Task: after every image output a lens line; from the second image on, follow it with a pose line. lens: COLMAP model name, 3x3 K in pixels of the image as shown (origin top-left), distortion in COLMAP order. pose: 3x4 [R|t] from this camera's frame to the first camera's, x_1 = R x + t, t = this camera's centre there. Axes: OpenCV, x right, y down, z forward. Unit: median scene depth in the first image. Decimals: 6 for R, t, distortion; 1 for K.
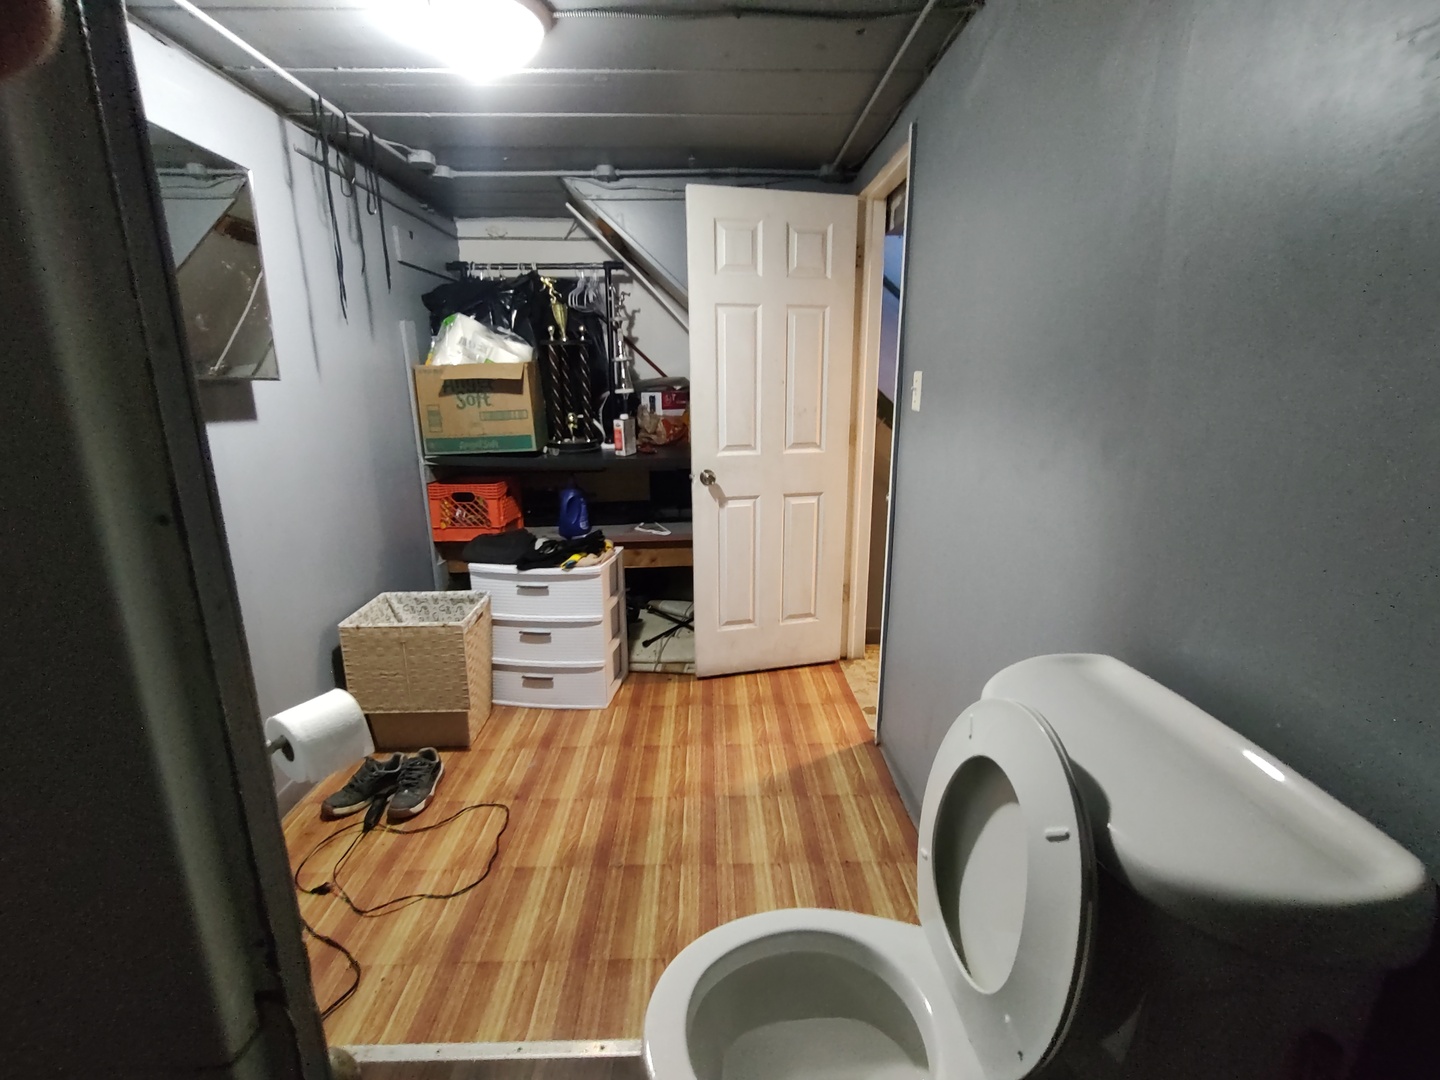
lens RADIAL K [[651.1, 0, 719.2], [0, 651.1, 539.2], [0, 0, 1]] dist [-0.004953, -0.000377]
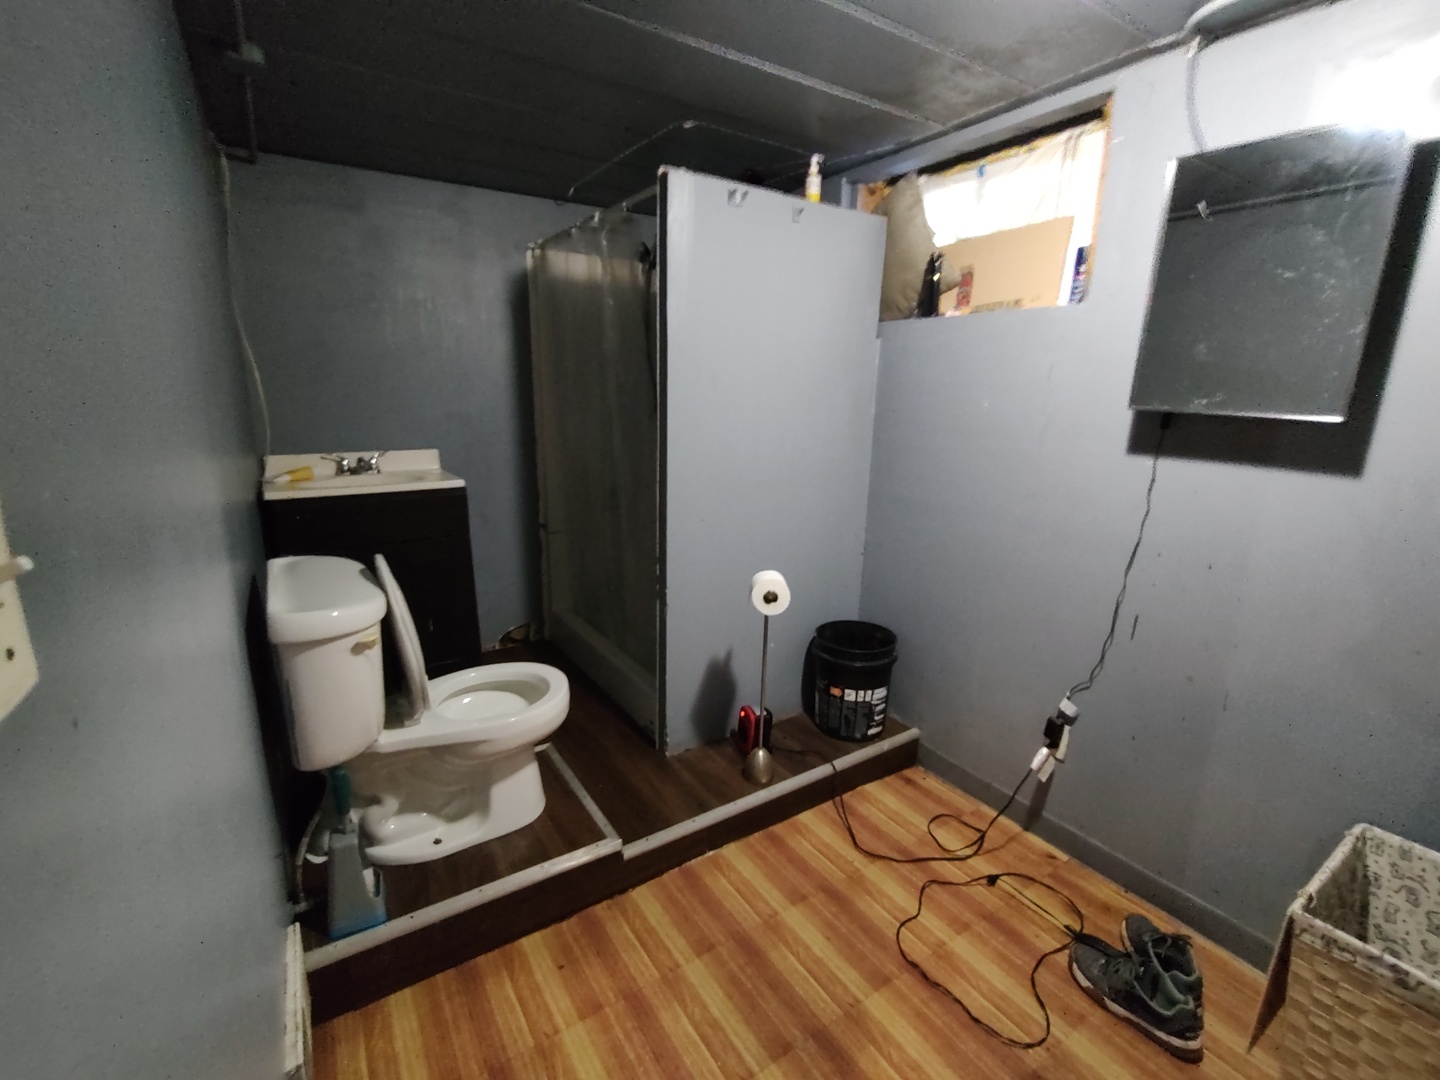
lens RADIAL K [[651.1, 0, 719.7], [0, 651.1, 544.9], [0, 0, 1]] dist [-0.004953, -0.000377]
pose [[-0.847664, 0.116490, -0.517587, 0.257815], [-0.142746, 0.889541, 0.433982, -0.346749], [0.510970, 0.441754, -0.737403, 1.283319]]
